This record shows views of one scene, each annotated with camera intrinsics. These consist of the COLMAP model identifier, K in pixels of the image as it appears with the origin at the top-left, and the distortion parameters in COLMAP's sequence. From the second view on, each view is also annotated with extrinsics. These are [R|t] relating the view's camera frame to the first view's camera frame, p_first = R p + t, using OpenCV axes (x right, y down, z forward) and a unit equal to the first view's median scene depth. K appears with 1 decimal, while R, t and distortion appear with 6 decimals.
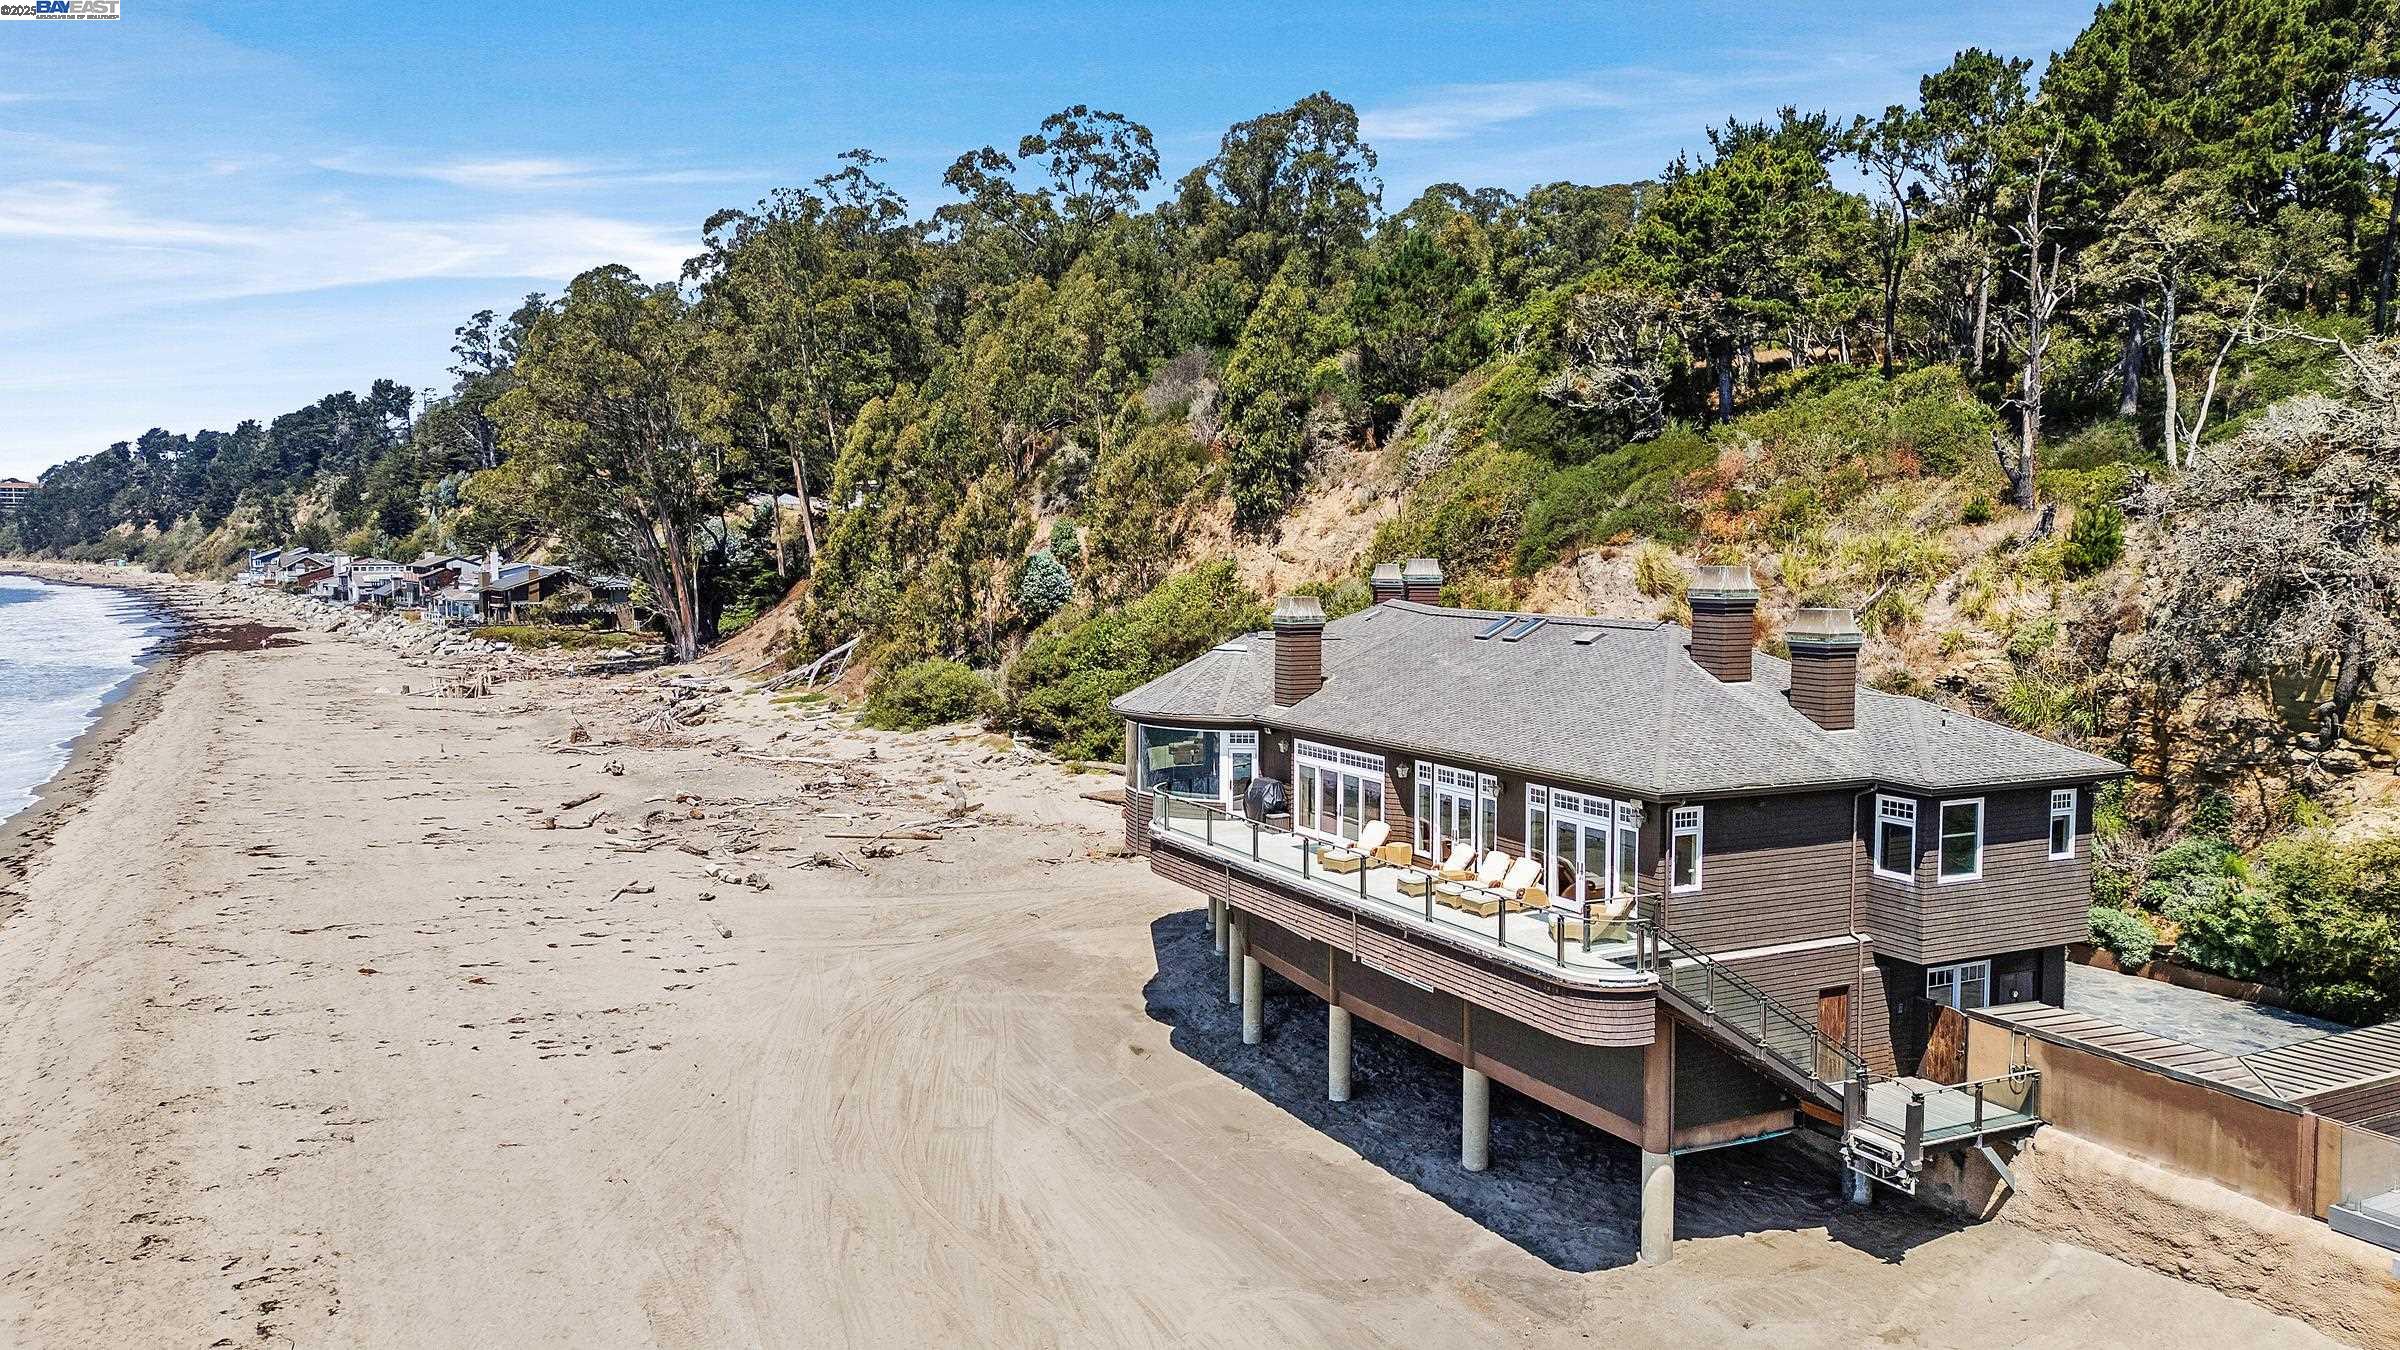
lens RADIAL K [[1663.3, 0, 1204.6], [0, 1663.3, 680.3], [0, 0, 1]] dist [0.125111, -0.094836]
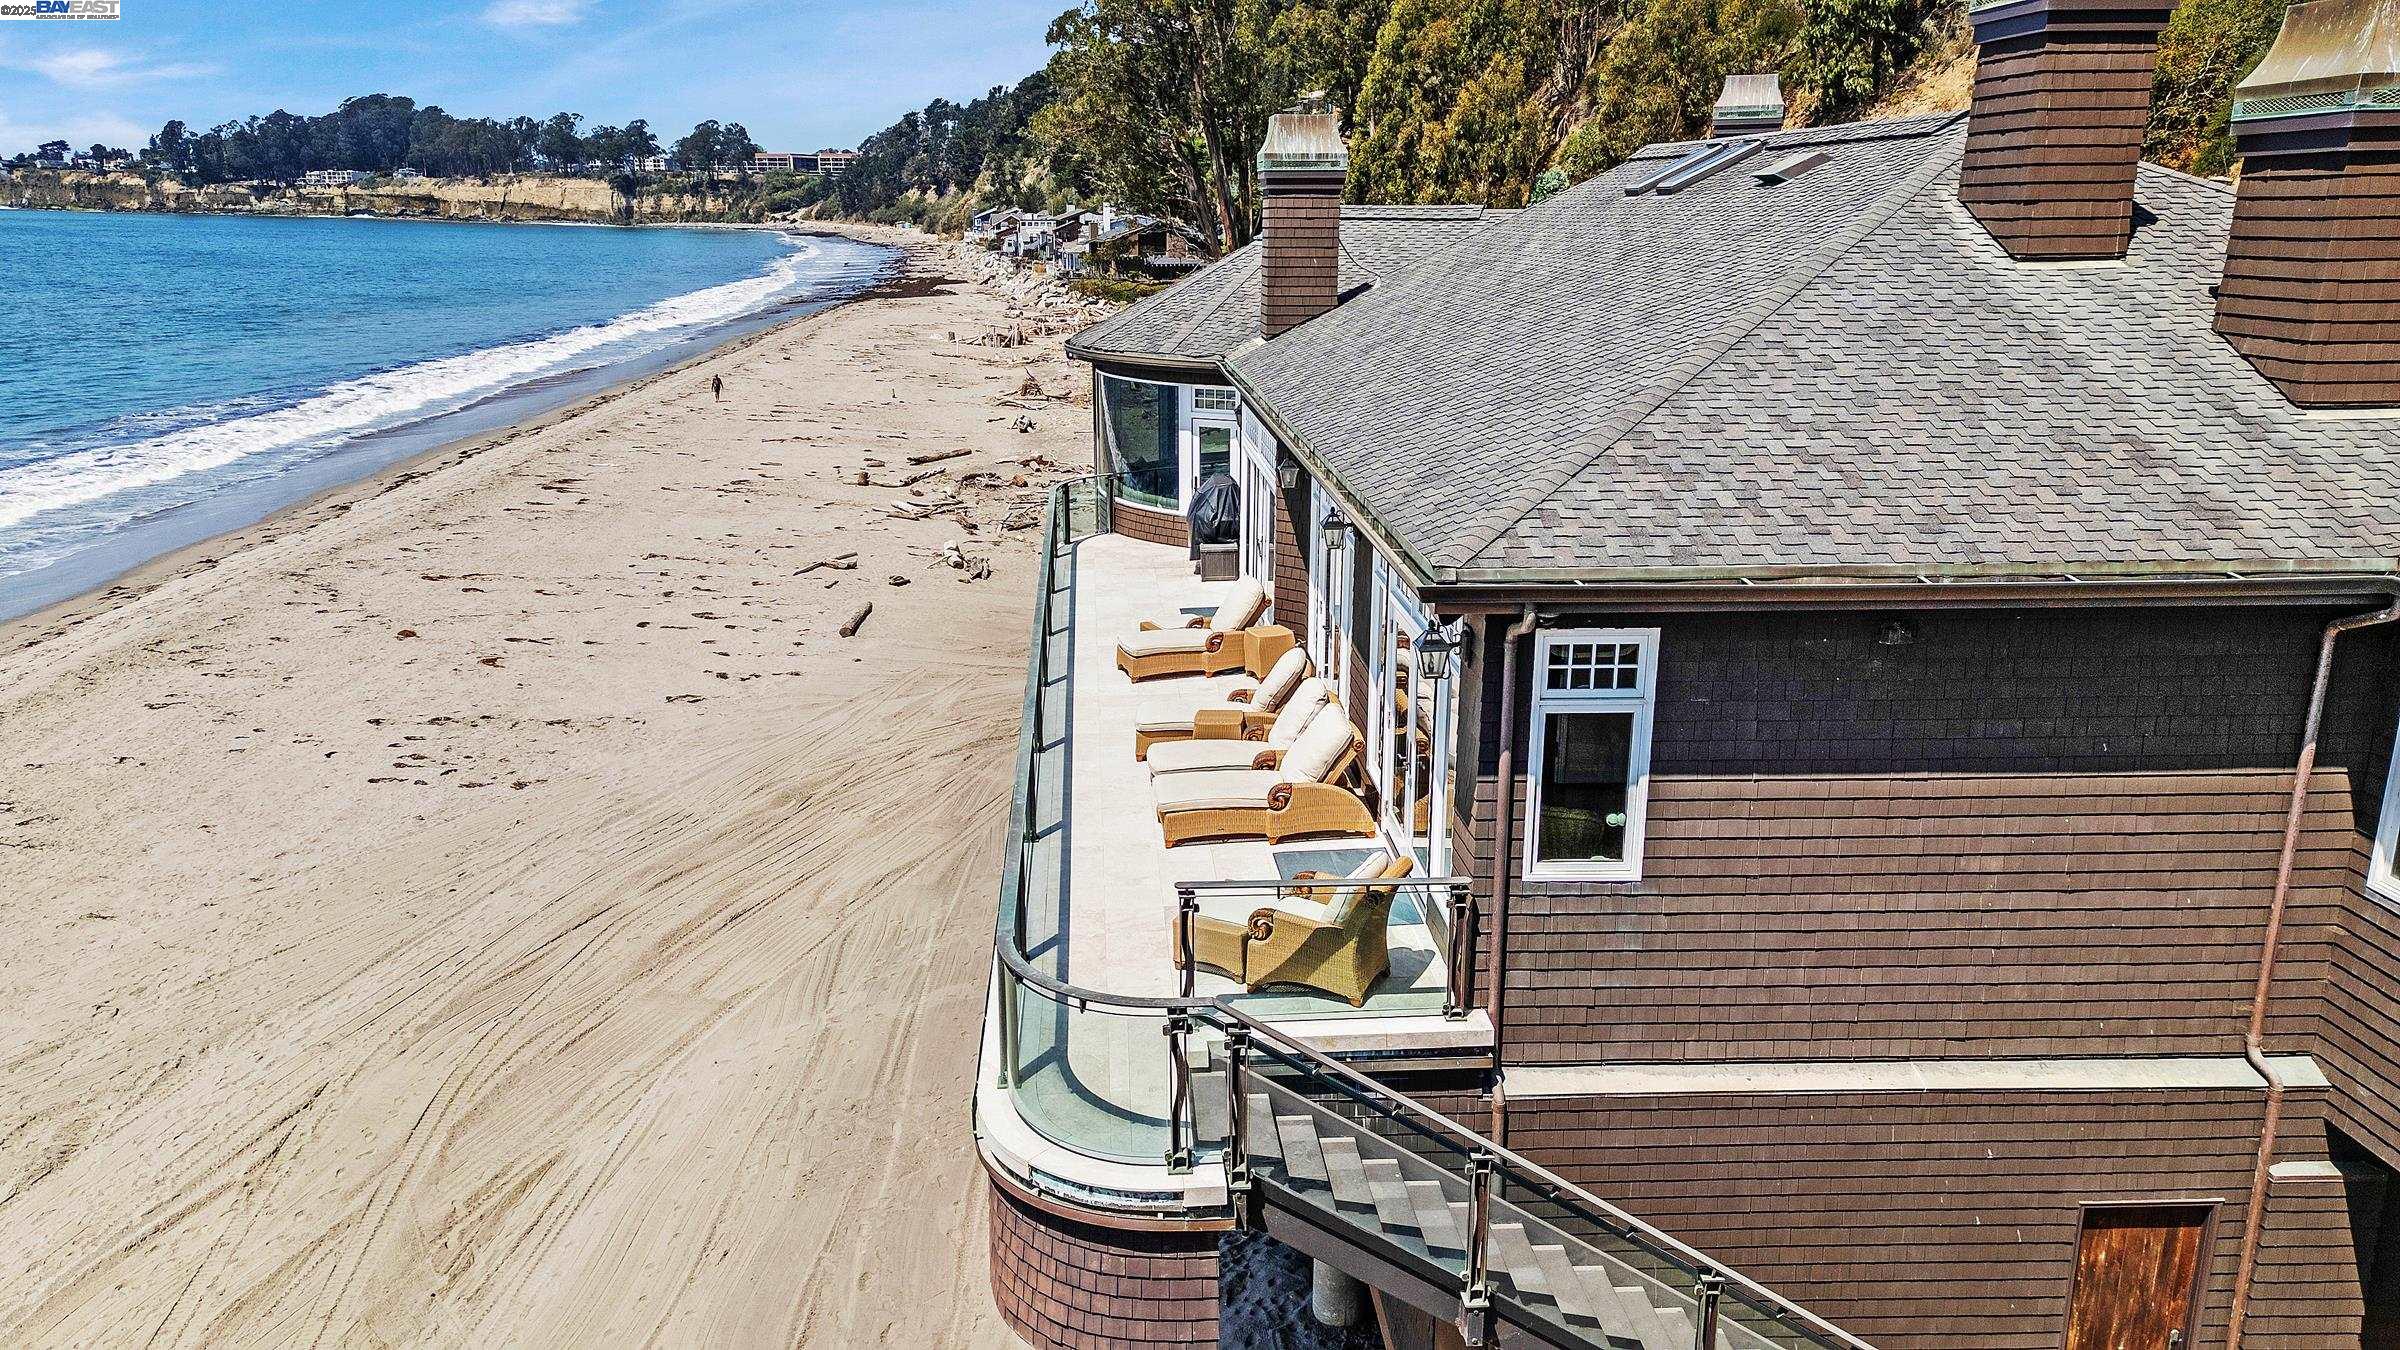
lens RADIAL K [[1663.3, 0, 1204.6], [0, 1663.3, 680.3], [0, 0, 1]] dist [0.125111, -0.094836]
pose [[0.911299, 0.110407, -0.396666, 0.210881], [-0.033452, 0.980047, 0.195931, 0.015519], [0.410383, -0.165283, 0.896809, 0.416977]]
